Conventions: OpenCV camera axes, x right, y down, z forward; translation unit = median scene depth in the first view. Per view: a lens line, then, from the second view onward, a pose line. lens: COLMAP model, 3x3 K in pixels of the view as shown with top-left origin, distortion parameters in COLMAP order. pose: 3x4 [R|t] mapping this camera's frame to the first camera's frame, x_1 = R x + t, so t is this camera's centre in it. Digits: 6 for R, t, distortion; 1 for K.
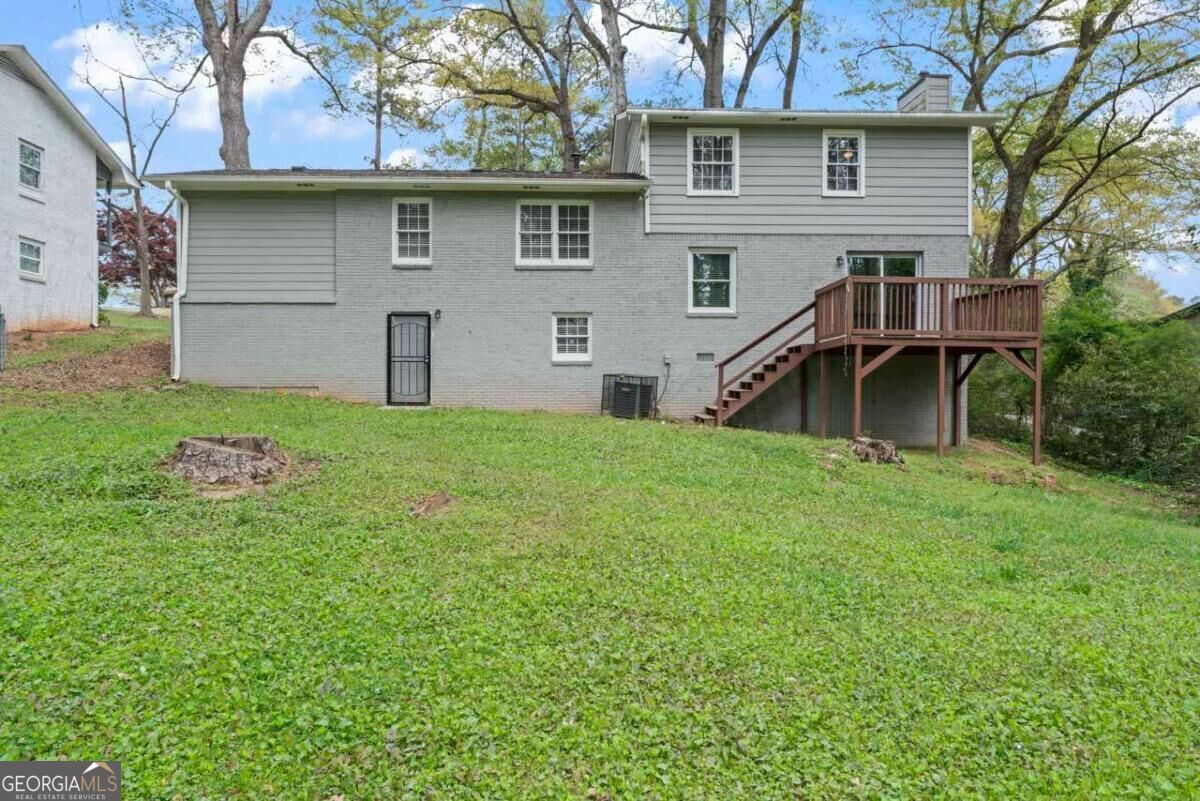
lens RADIAL K [[764.2, 0, 600.0], [0, 764.2, 400.5], [0, 0, 1]] dist [-0.006209, -0.000382]
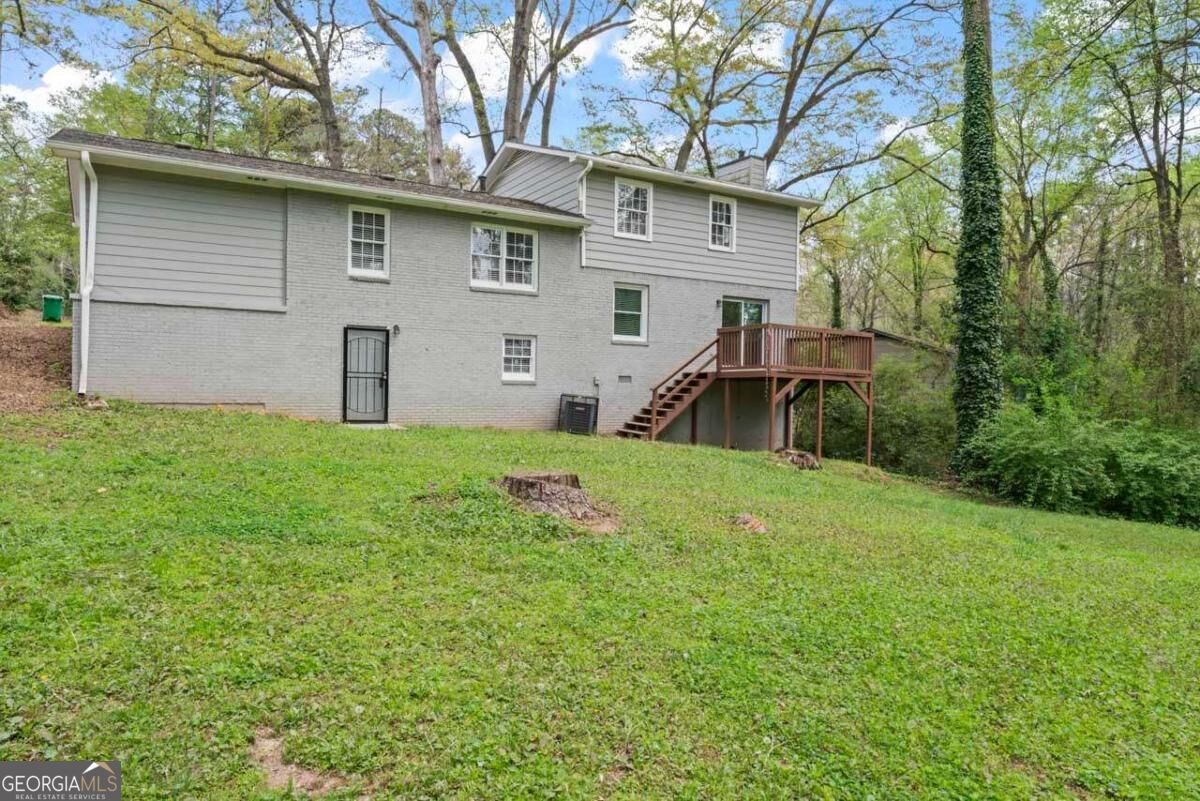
lens RADIAL K [[783.5, 0, 600.0], [0, 783.5, 400.5], [0, 0, 1]] dist [-0.000750, -0.002265]
pose [[0.869301, 0.008117, 0.494216, -0.477695], [-0.011802, 0.999921, 0.004335, -0.029791], [-0.494141, -0.009601, 0.869328, -0.002225]]
